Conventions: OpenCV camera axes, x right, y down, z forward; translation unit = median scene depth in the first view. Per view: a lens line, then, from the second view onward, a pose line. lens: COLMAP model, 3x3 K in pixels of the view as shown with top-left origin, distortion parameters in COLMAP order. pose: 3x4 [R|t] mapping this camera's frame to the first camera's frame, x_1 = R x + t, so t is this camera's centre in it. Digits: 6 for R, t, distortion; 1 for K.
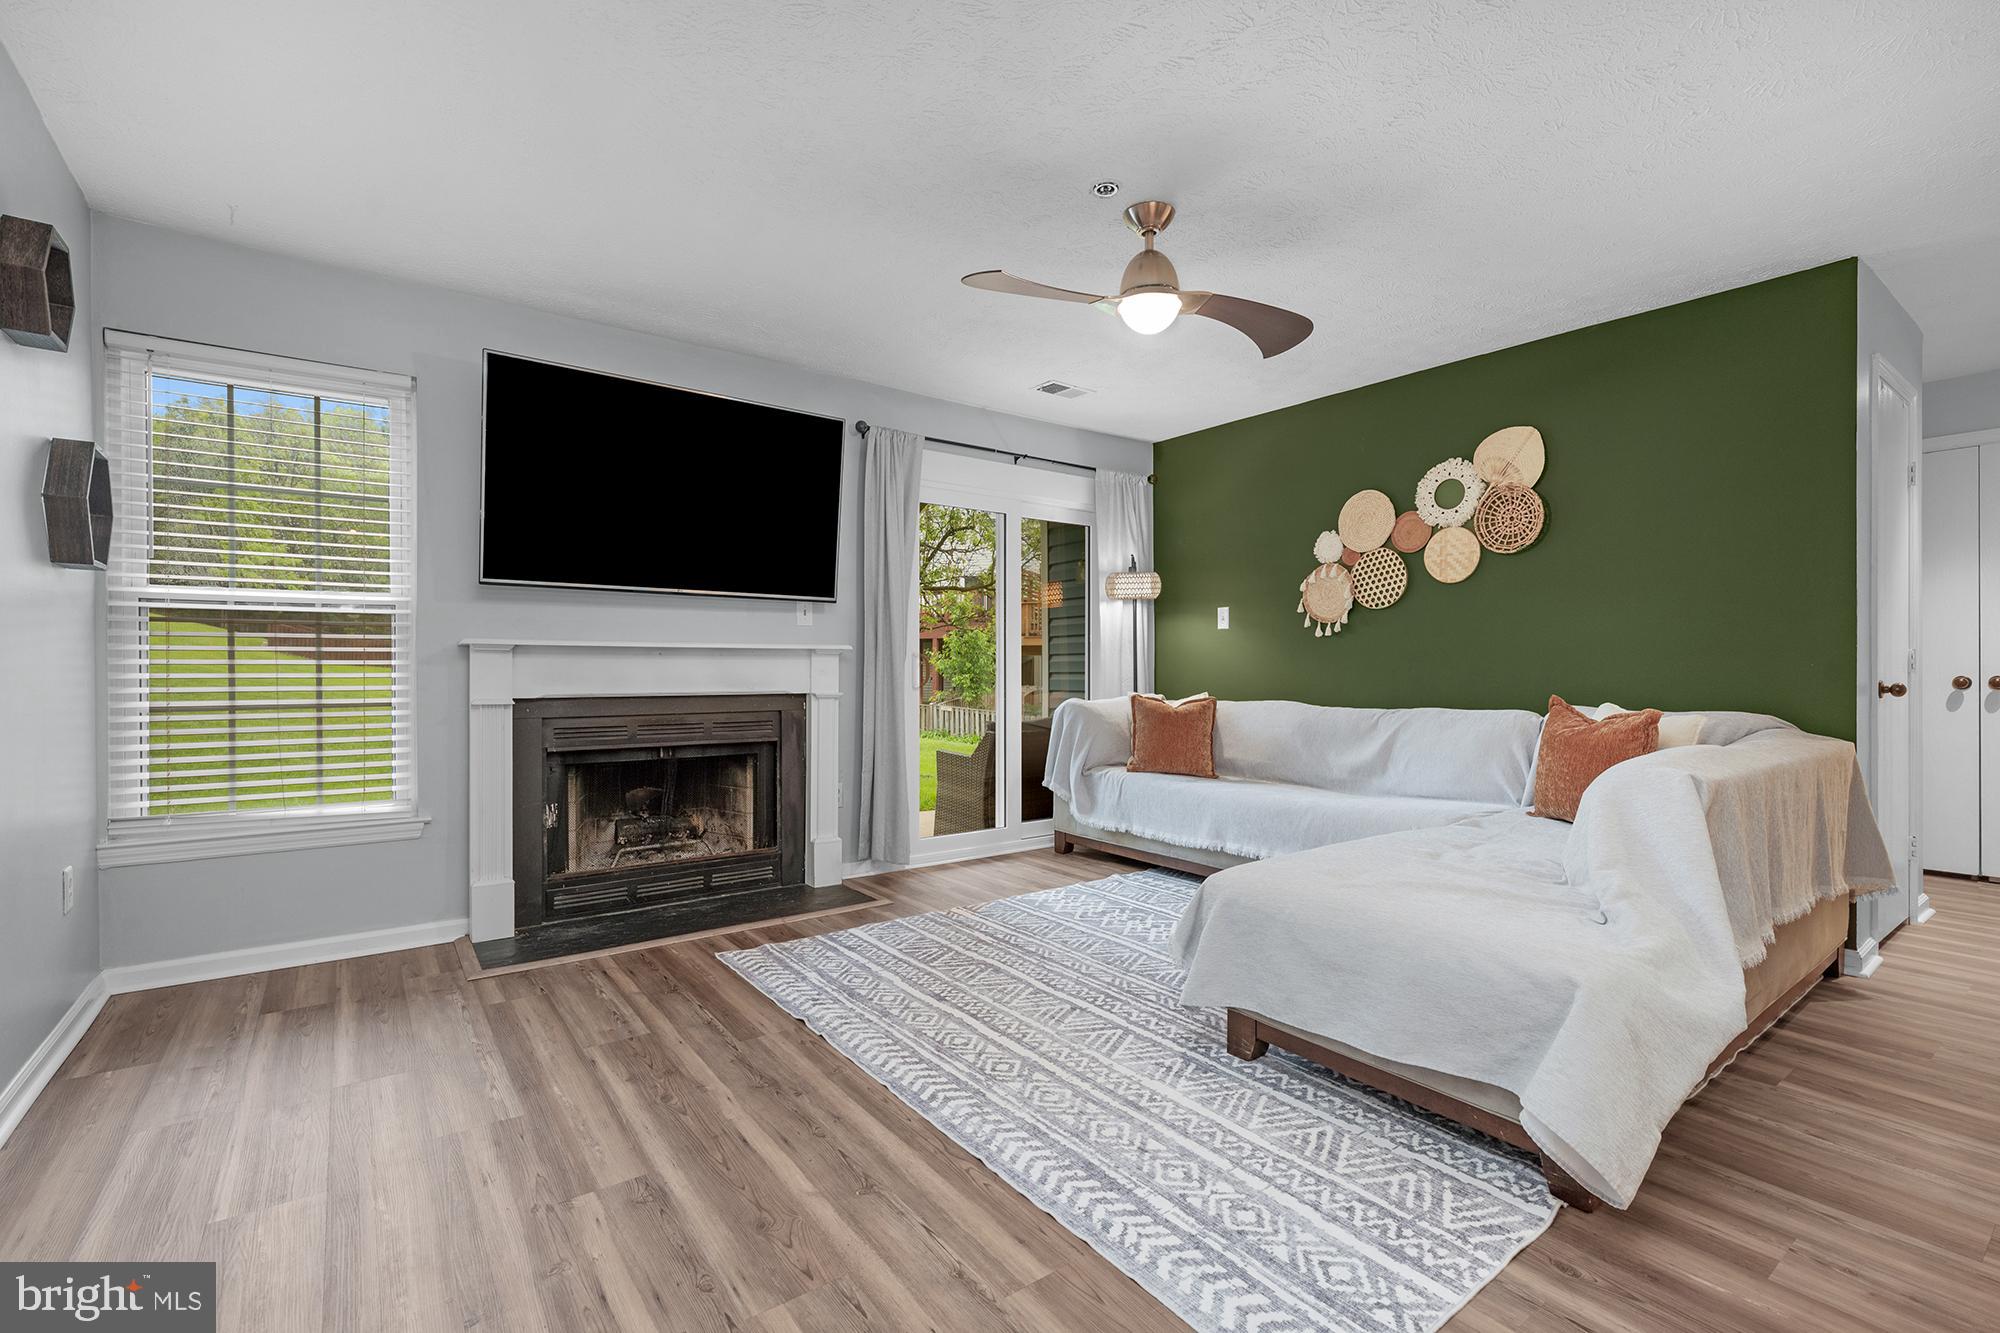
lens RADIAL K [[872.9, 0, 1034.8], [0, 872.9, 673.2], [0, 0, 1]] dist [-0.001411, -0.000622]
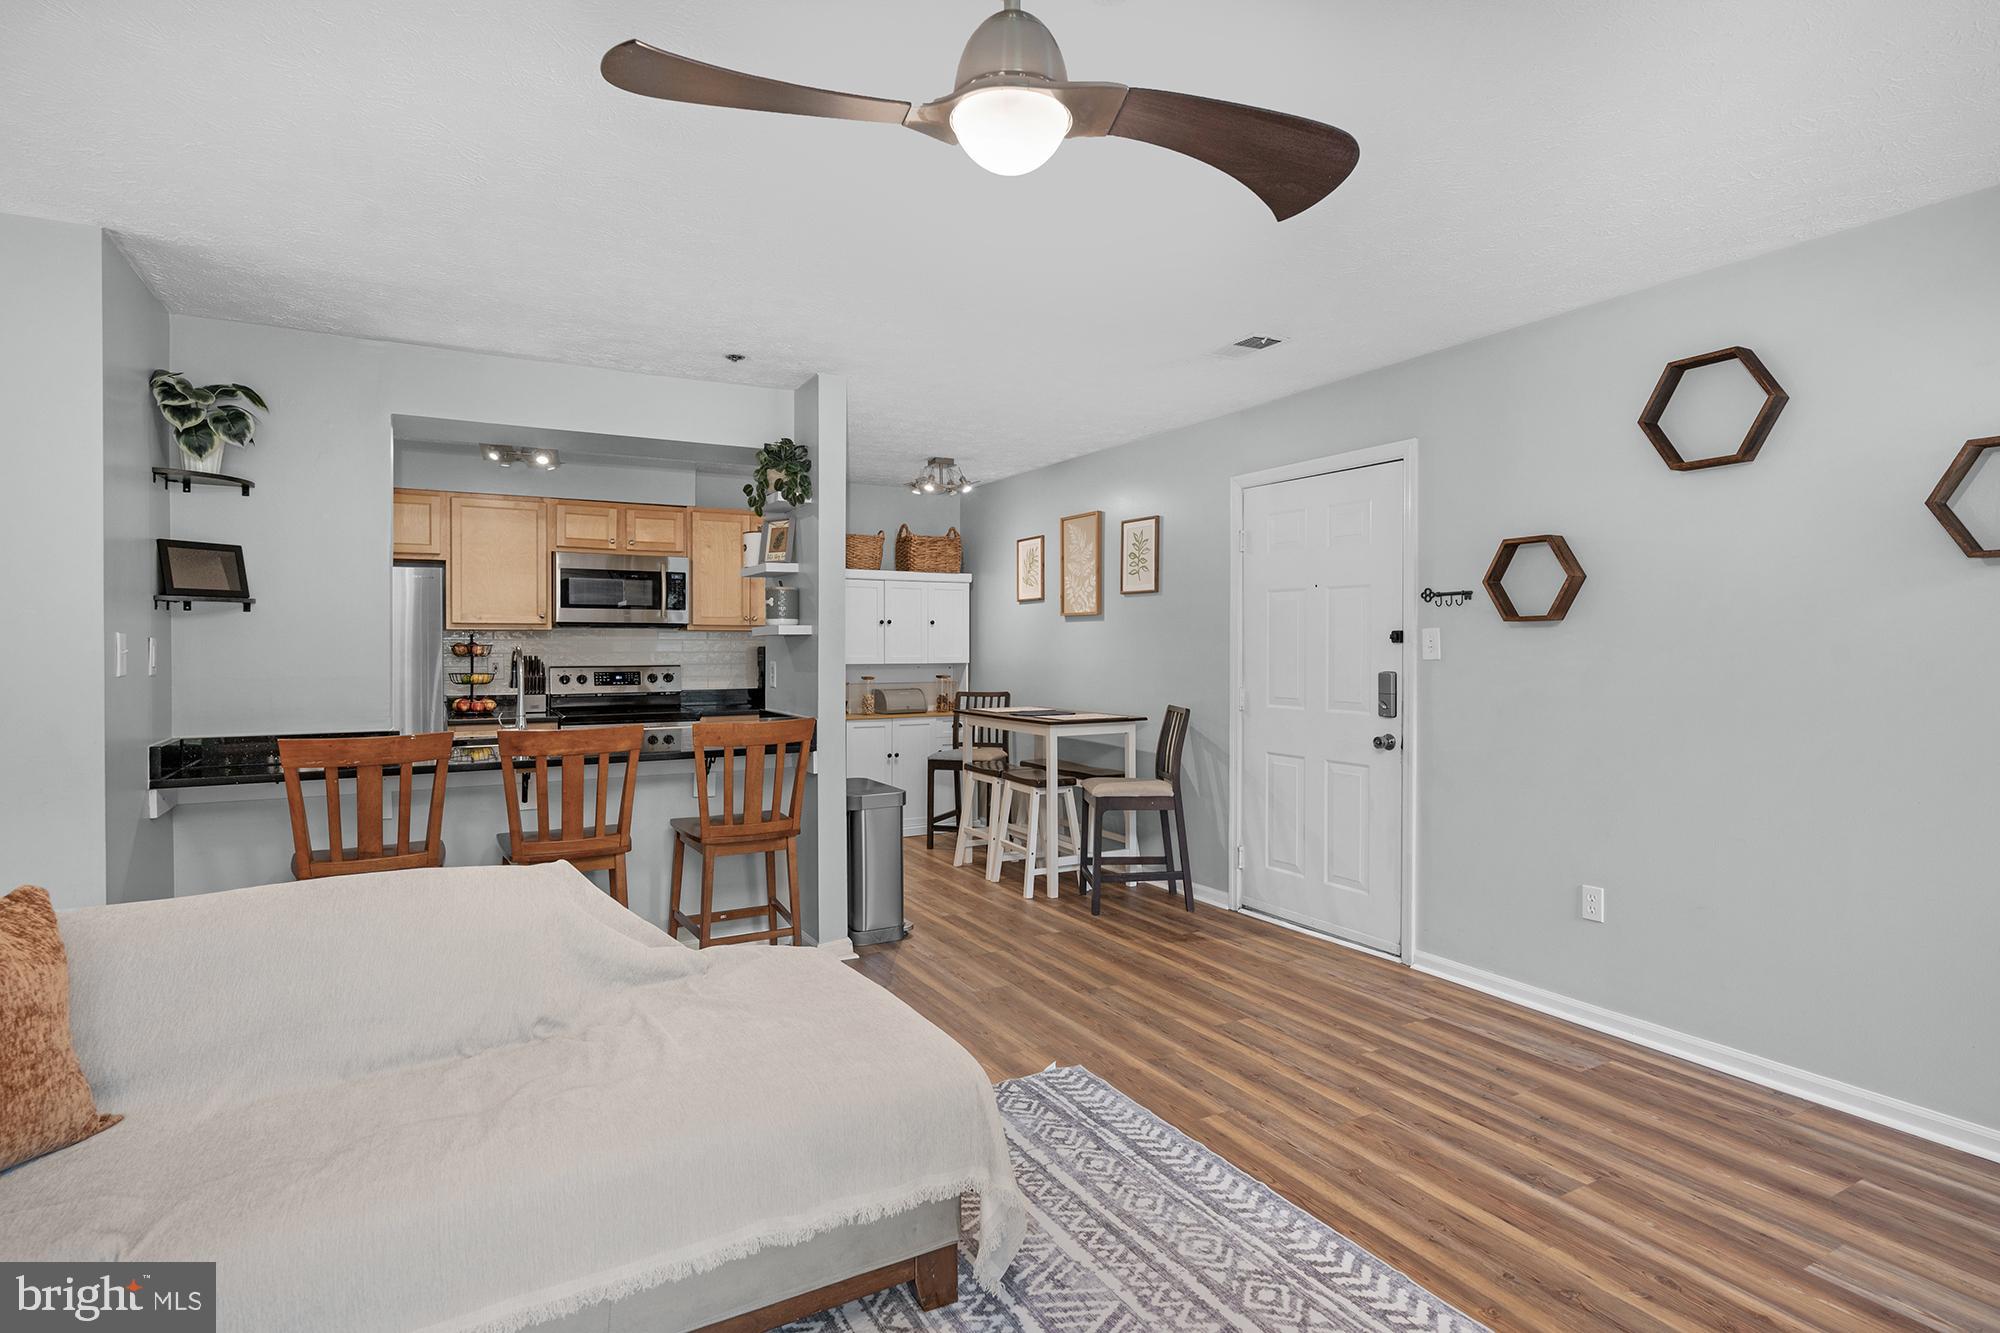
lens RADIAL K [[1036.4, 0, 1006.6], [0, 1036.4, 662.8], [0, 0, 1]] dist [-0.009822, 0.003546]
pose [[-0.986765, 0.001795, 0.162147, 0.030179], [0.006152, 0.999633, 0.026373, -0.095983], [-0.162040, 0.027022, -0.986414, 1.433781]]
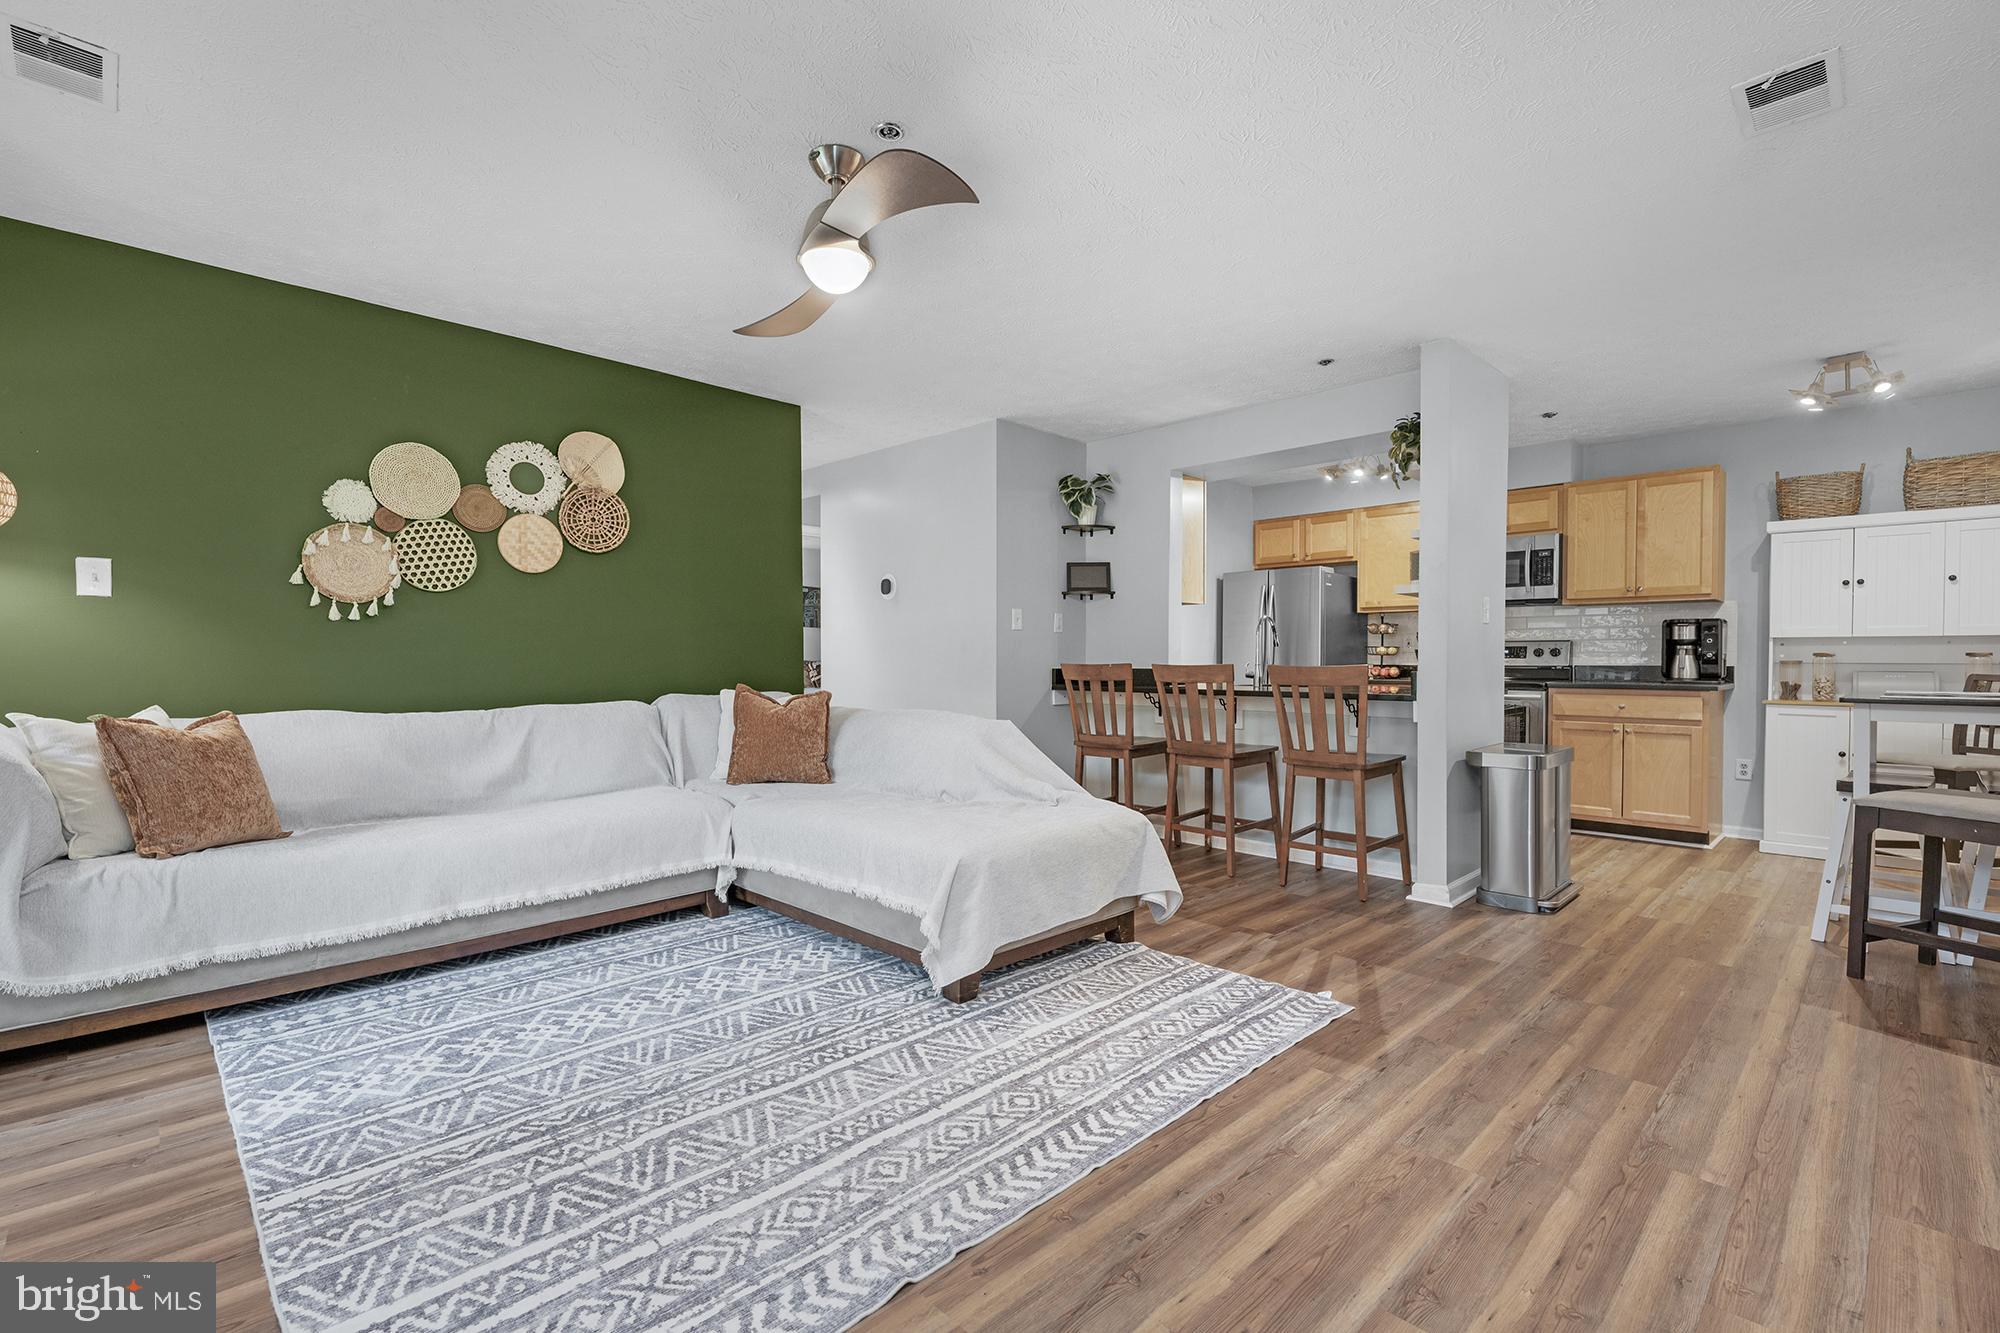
lens RADIAL K [[872.9, 0, 953.2], [0, 872.9, 674.0], [0, 0, 1]] dist [-0.001411, -0.000622]
pose [[-0.073233, -0.014911, 0.997203, -0.696771], [0.009105, 0.999837, 0.015619, -0.005610], [-0.997273, 0.010223, -0.073085, 0.848959]]
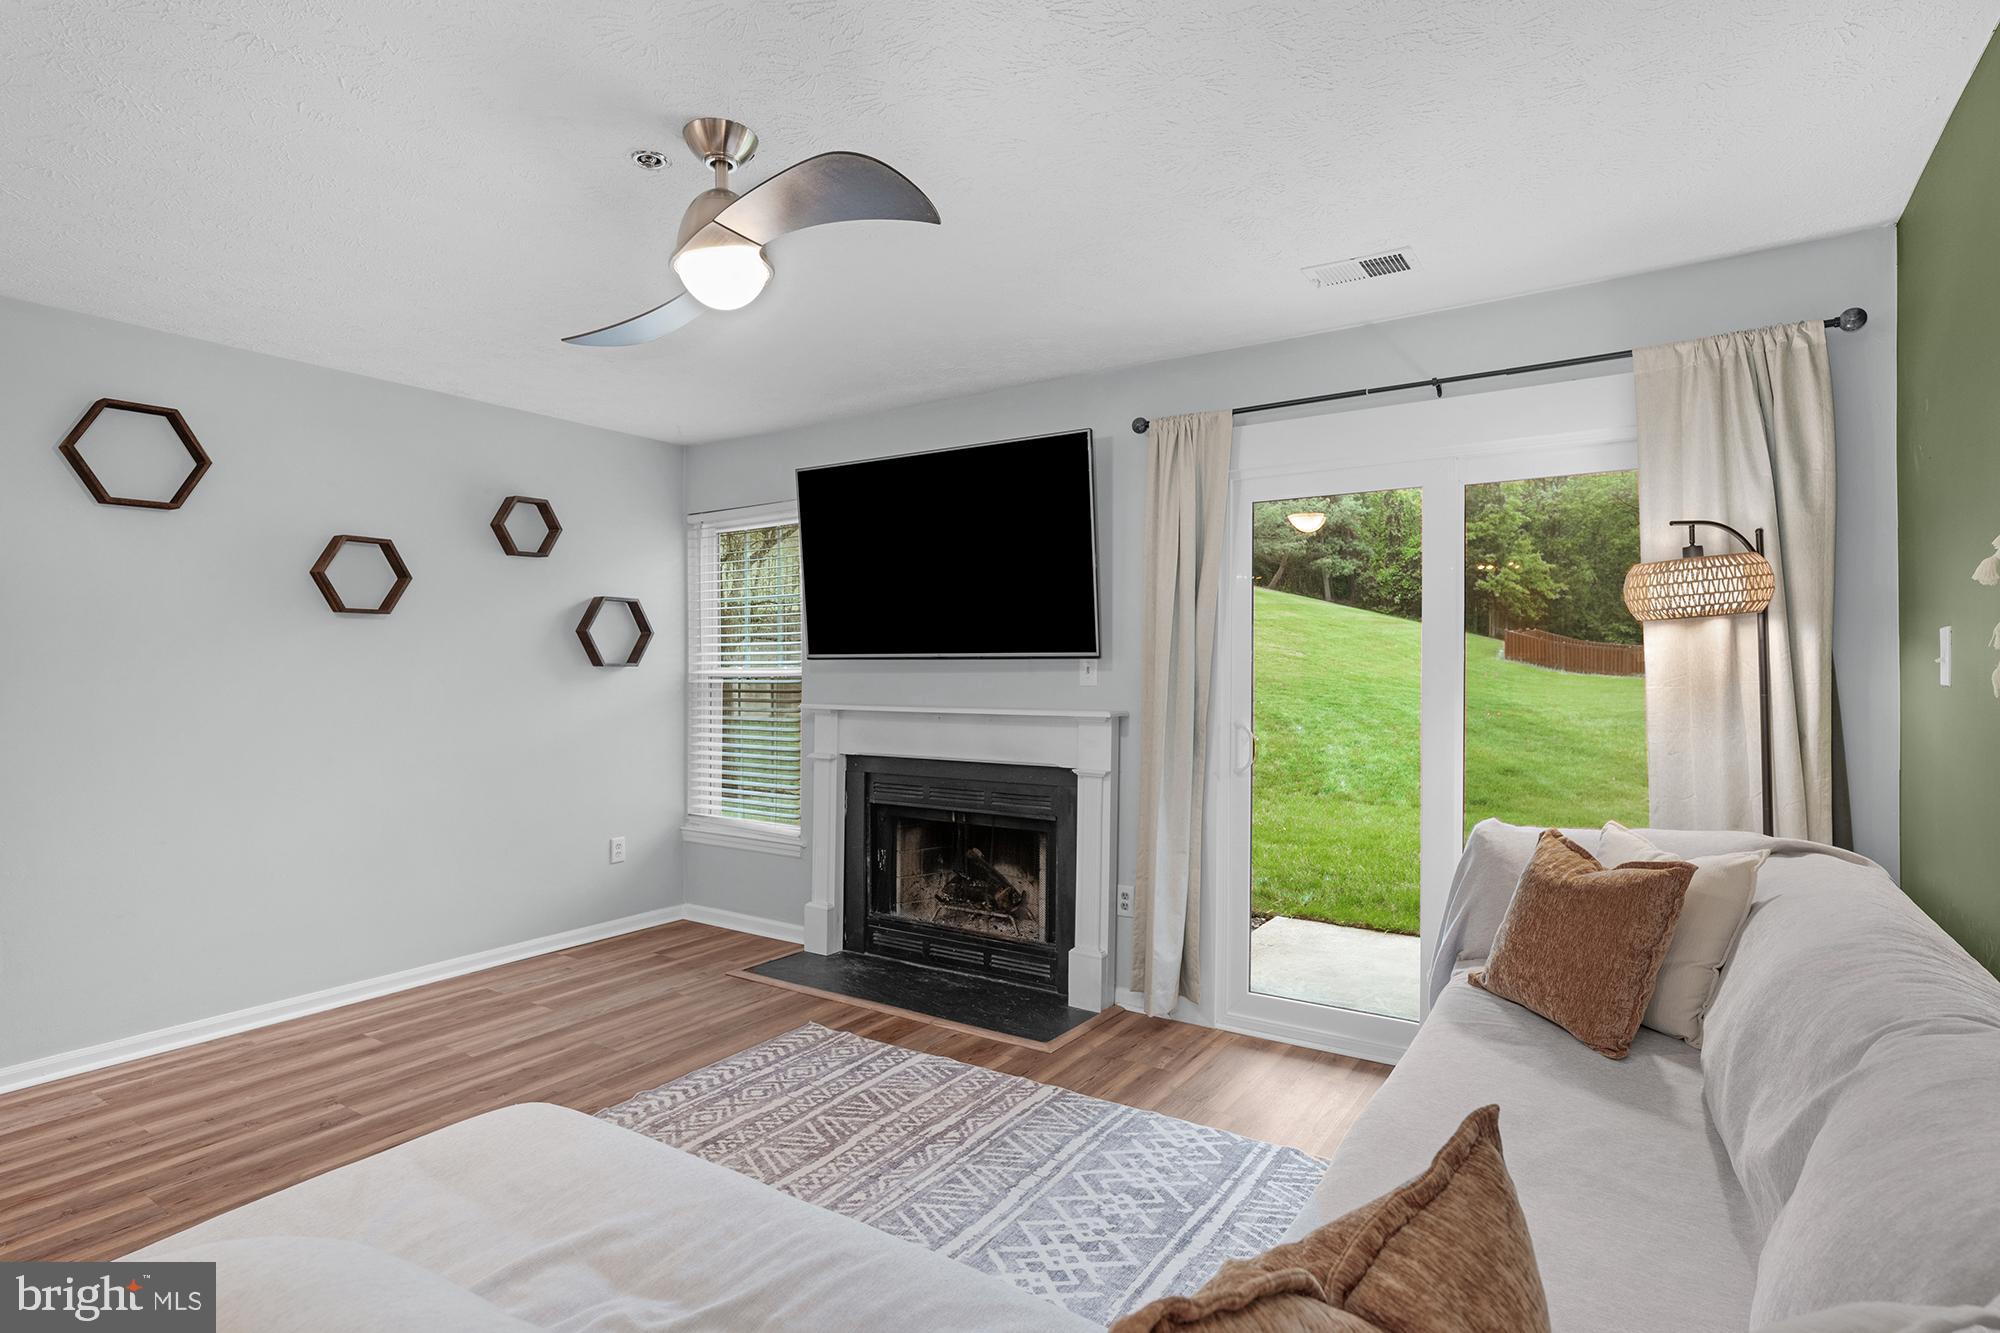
lens RADIAL K [[1036.4, 0, 1003.1], [0, 1036.4, 666.3], [0, 0, 1]] dist [-0.009822, 0.003546]
pose [[0.323235, 0.002647, -0.946315, 0.886984], [-0.006583, 0.999978, 0.000549, -0.101503], [0.946296, 0.006052, 0.323245, 0.851934]]
